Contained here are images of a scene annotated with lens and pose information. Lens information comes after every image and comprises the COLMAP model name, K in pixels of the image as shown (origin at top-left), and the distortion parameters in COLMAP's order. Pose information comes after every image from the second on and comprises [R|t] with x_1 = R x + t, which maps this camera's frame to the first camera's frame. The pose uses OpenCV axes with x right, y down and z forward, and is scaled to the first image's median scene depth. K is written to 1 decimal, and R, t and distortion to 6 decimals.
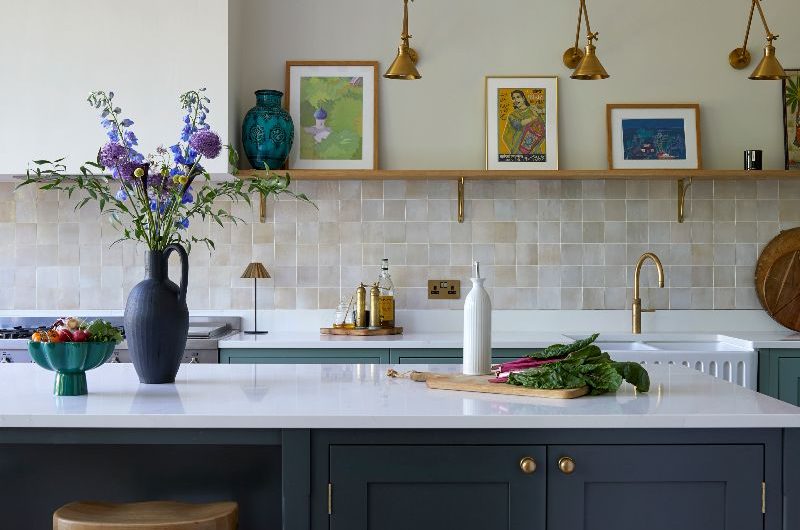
lens RADIAL K [[1014.9, 0, 396.4], [0, 1014.9, 293.1], [0, 0, 1]] dist [-0.035586, 0.028822]
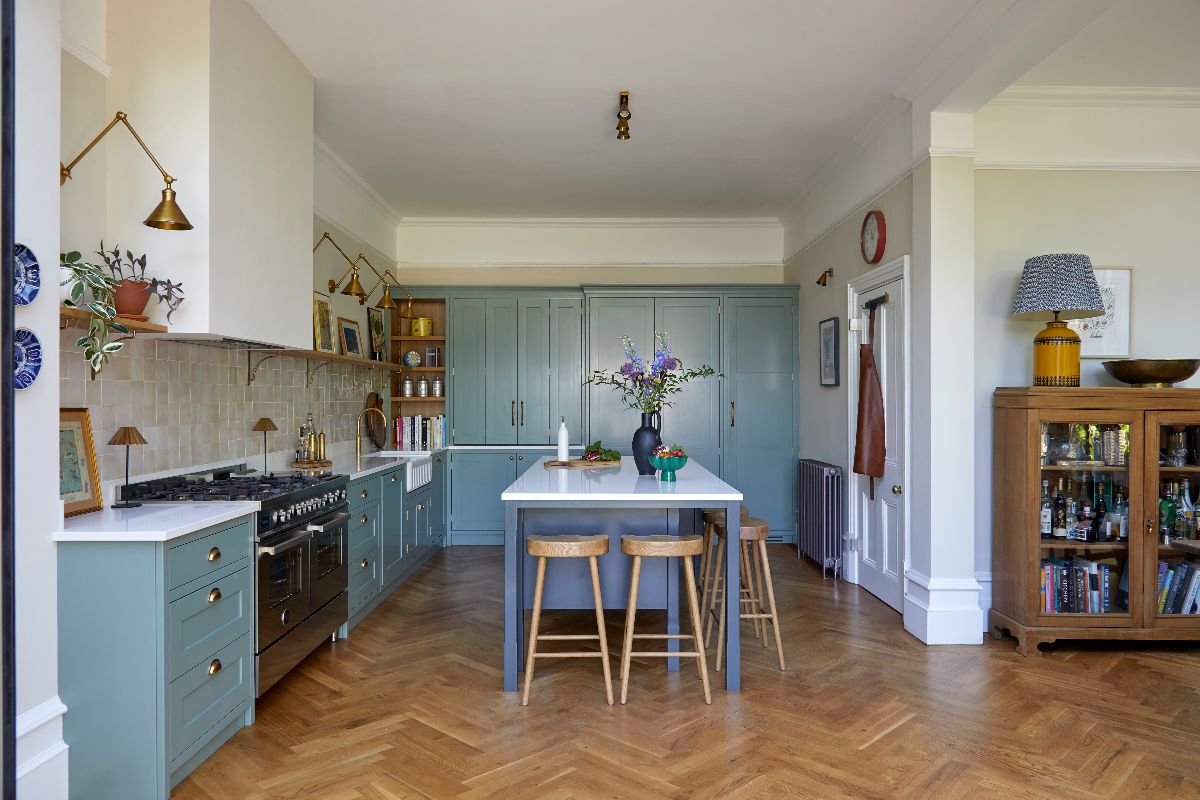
lens RADIAL K [[808.5, 0, 635.5], [0, 808.5, 402.3], [0, 0, 1]] dist [0.001472, 0.001707]
pose [[-0.039117, -0.003010, 0.999230, -1.130389], [0.026619, 0.999637, 0.004054, -0.040525], [-0.998880, 0.026757, -0.039022, 0.576113]]
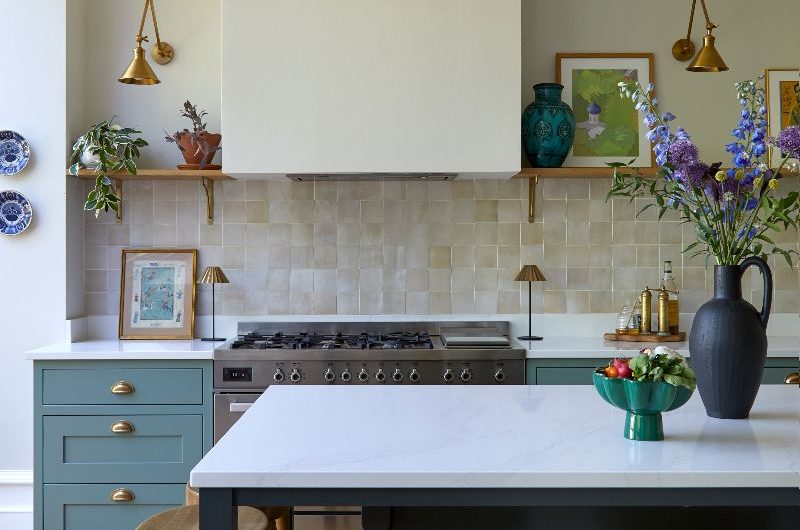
lens RADIAL K [[999.1, 0, 400.0], [0, 999.1, 265.0], [0, 0, 1]] dist [-0.011092, 0.005118]
pose [[0.999985, -0.002277, -0.004916, -0.252526], [0.002190, 0.999841, -0.017686, -0.013444], [0.004956, 0.017675, 0.999832, 0.063466]]
